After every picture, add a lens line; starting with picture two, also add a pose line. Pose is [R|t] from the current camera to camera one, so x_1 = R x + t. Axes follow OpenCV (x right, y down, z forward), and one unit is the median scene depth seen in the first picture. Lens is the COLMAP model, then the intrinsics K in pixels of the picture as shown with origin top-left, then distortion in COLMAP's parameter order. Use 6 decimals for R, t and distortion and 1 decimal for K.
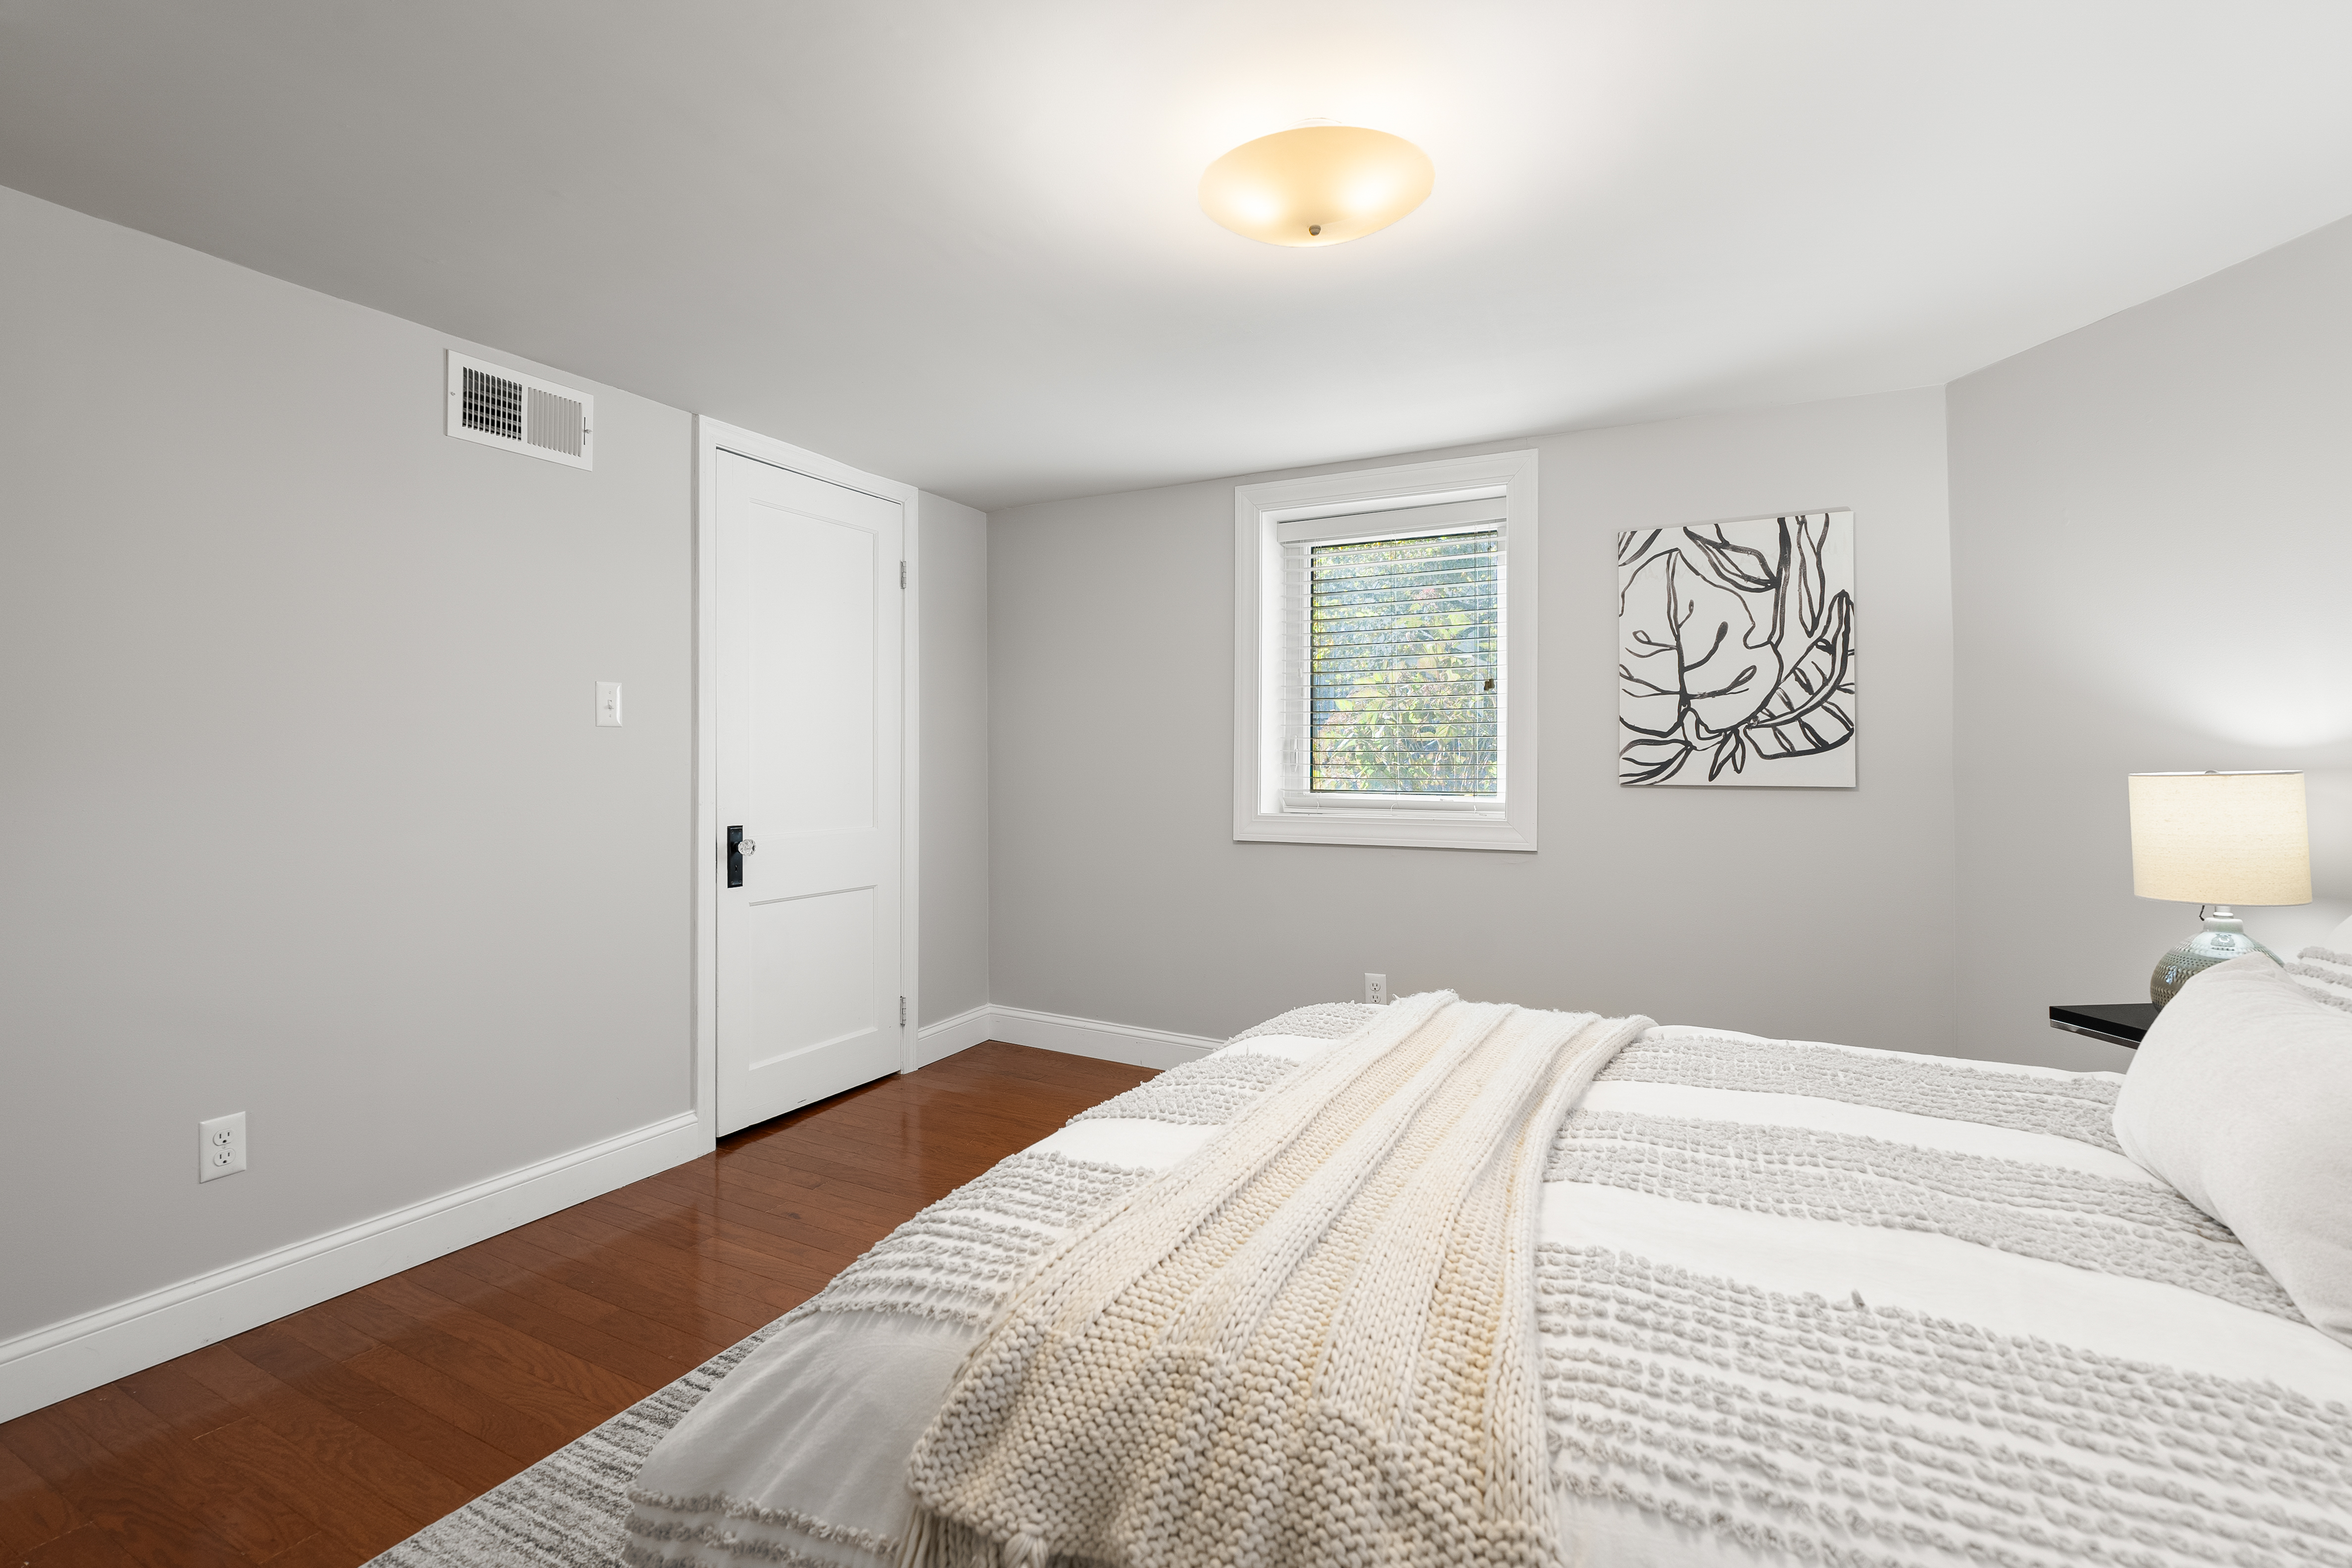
lens RADIAL K [[1072.3, 0, 1081.9], [0, 1072.3, 753.4], [0, 0, 1]] dist [0.002615, -0.001714]
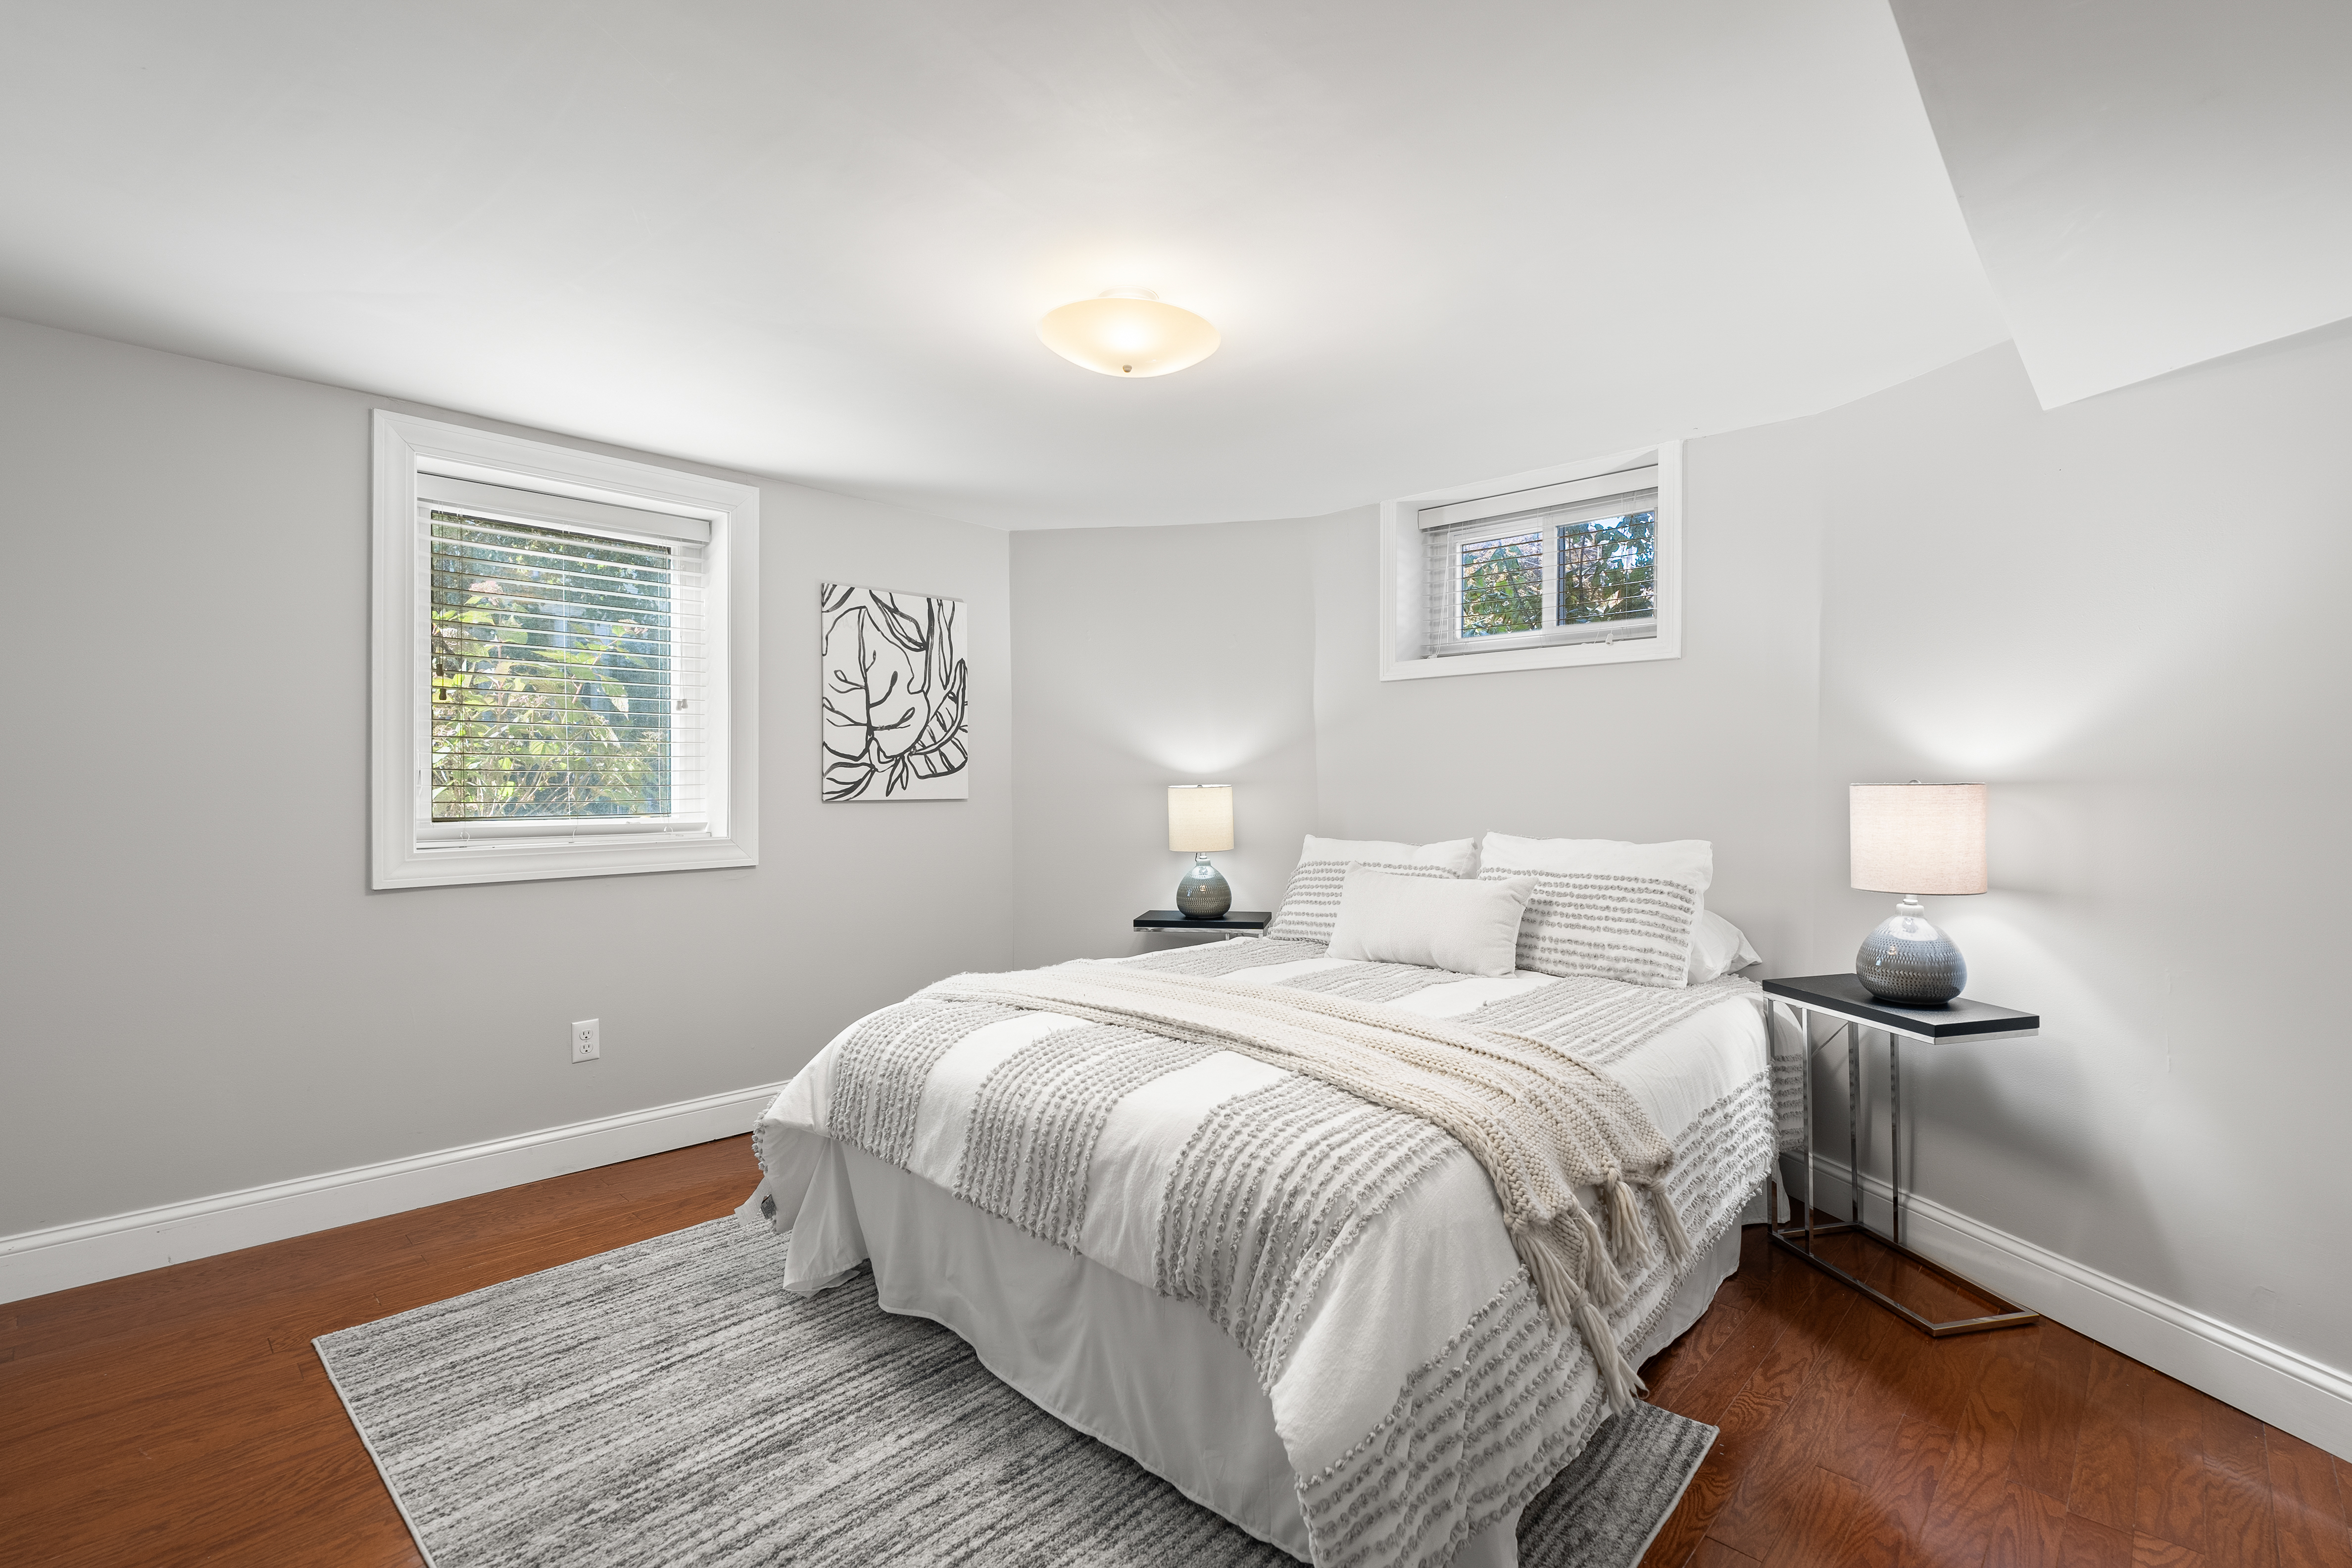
lens RADIAL K [[1072.3, 0, 1241.2], [0, 1072.3, 769.6], [0, 0, 1]] dist [0.002615, -0.001714]
pose [[0.218050, 0.007361, 0.975910, -0.554234], [-0.003246, 0.999971, -0.006817, 0.001549], [-0.975932, -0.001682, 0.218068, 0.324277]]
